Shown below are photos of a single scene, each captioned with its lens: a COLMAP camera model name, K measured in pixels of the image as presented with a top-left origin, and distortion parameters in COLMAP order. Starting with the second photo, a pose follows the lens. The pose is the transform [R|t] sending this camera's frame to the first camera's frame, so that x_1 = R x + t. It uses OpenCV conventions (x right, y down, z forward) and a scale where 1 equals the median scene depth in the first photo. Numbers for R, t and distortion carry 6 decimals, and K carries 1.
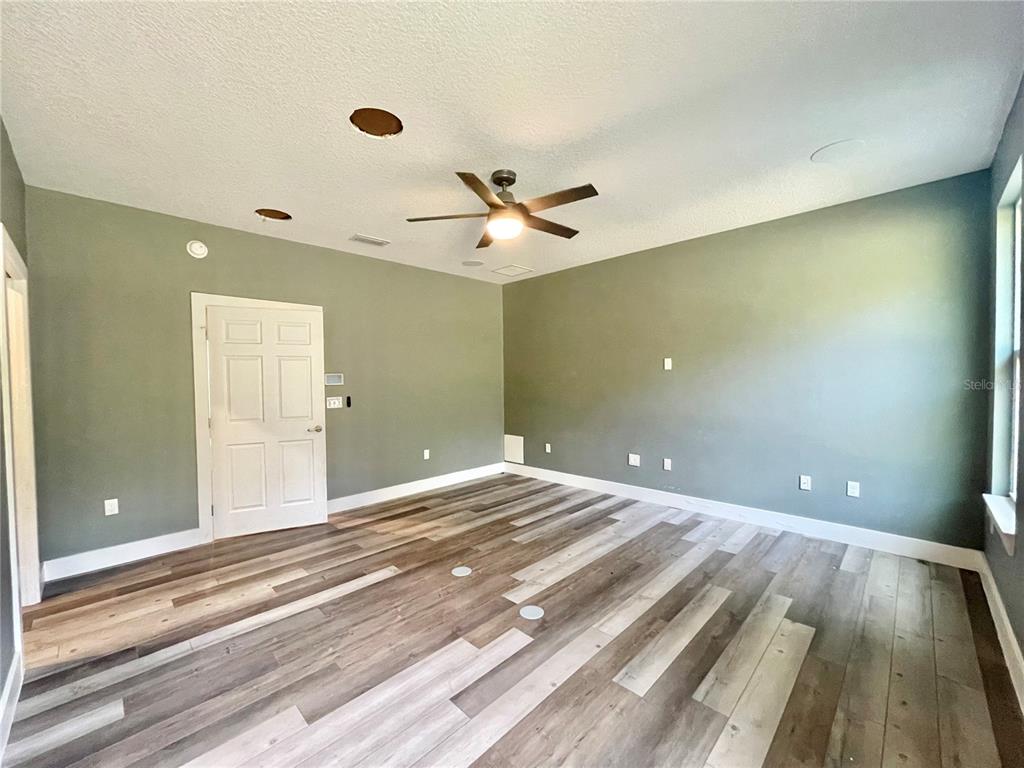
lens RADIAL K [[411.0, 0, 509.8], [0, 411.0, 387.5], [0, 0, 1]] dist [-0.002574, 0.000670]
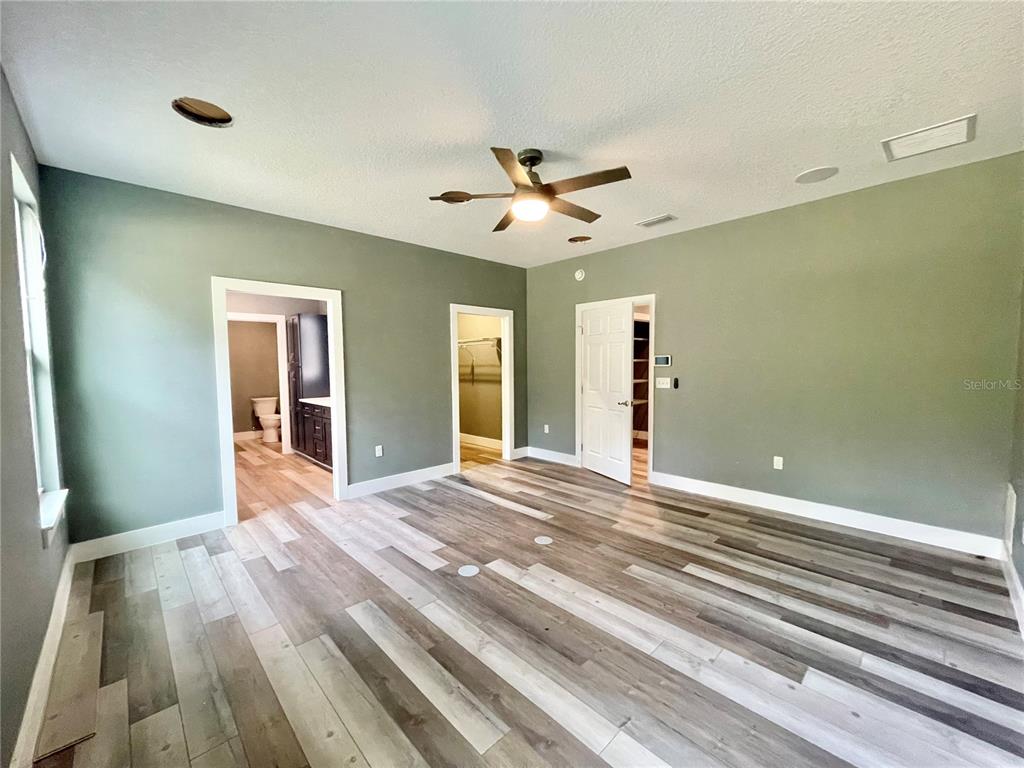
lens RADIAL K [[411.0, 0, 509.8], [0, 411.0, 387.5], [0, 0, 1]] dist [-0.002574, 0.000670]
pose [[-0.024803, 0.075006, -0.996875, 0.880938], [-0.014062, 0.997057, 0.075370, -0.035783], [0.999593, 0.015888, -0.023676, 0.868619]]
